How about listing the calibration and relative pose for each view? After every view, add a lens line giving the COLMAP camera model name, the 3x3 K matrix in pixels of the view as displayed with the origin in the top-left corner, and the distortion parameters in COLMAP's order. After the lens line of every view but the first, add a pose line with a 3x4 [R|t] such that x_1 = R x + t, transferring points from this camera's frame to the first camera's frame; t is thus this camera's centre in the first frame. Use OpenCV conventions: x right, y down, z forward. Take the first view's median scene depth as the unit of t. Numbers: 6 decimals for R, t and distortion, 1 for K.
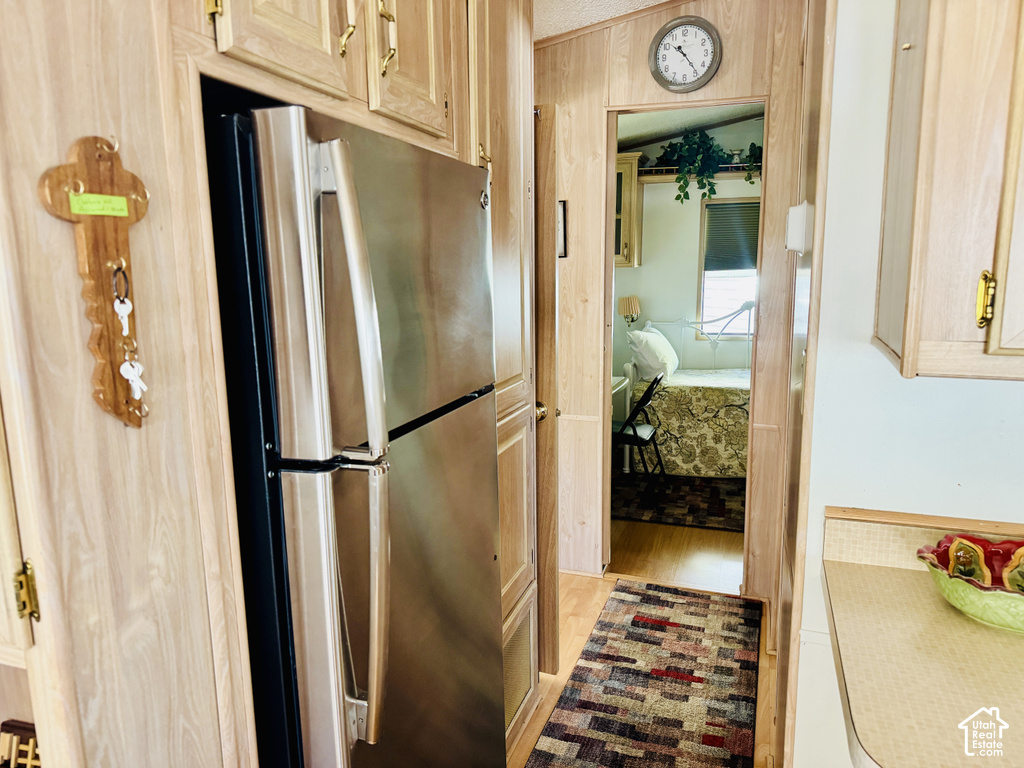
lens RADIAL K [[714.5, 0, 516.4], [0, 714.5, 384.1], [0, 0, 1]] dist [0.079896, -0.120080]
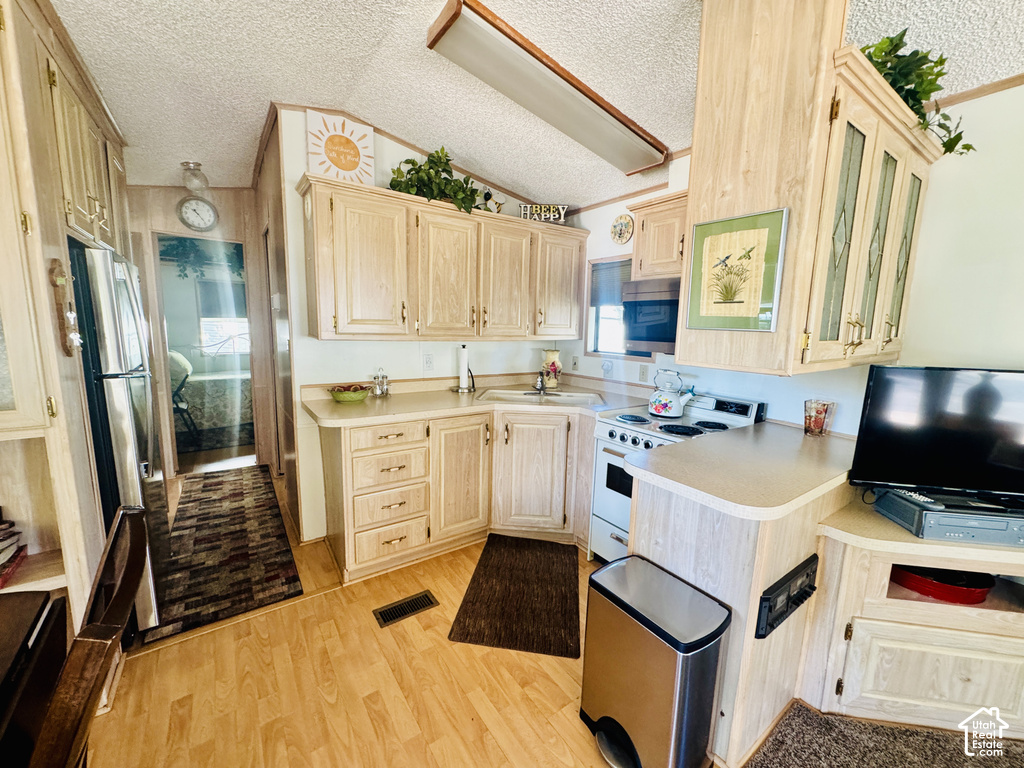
lens RADIAL K [[413.4, 0, 511.5], [0, 413.4, 383.8], [0, 0, 1]] dist [0.001124, 0.000069]
pose [[0.586455, -0.092389, 0.804695, -0.267456], [0.102416, 0.993958, 0.039479, 0.091799], [-0.803481, 0.059261, 0.592374, -0.457021]]
